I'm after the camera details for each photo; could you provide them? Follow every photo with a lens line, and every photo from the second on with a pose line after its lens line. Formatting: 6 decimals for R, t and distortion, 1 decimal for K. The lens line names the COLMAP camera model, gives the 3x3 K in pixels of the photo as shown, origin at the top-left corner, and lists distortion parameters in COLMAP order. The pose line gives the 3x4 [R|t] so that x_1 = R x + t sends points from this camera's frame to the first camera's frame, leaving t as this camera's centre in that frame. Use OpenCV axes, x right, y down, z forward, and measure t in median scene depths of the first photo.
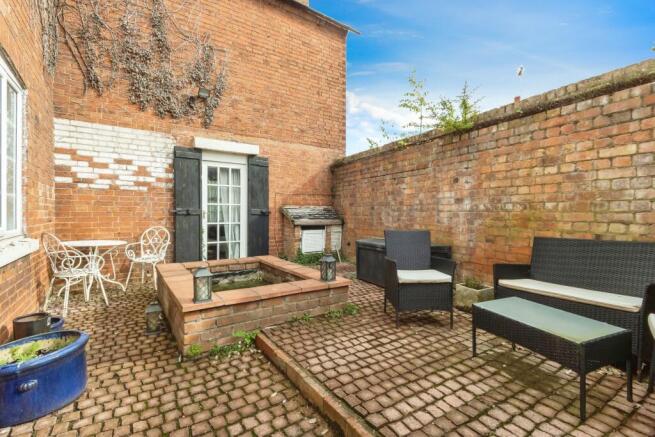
lens RADIAL K [[306.0, 0, 342.0], [0, 306.0, 222.8], [0, 0, 1]] dist [0.000708, -0.000078]
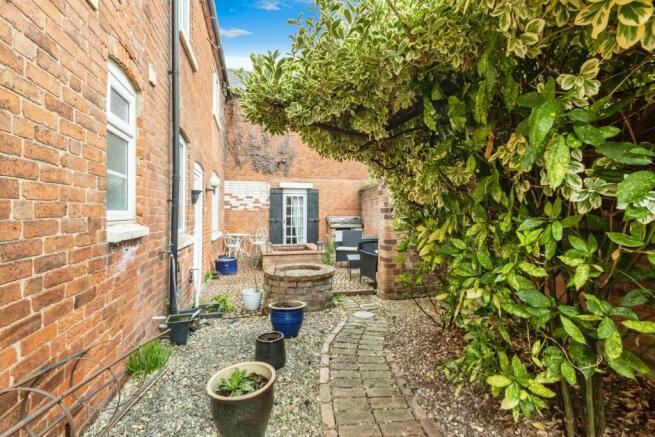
lens RADIAL K [[306.0, 0, 326.8], [0, 306.0, 217.8], [0, 0, 1]] dist [0.000708, -0.000078]
pose [[0.927361, 0.001606, -0.374164, 0.512270], [-0.008625, 0.999817, -0.017087, -0.020890], [0.374068, 0.019073, 0.927205, -0.677776]]
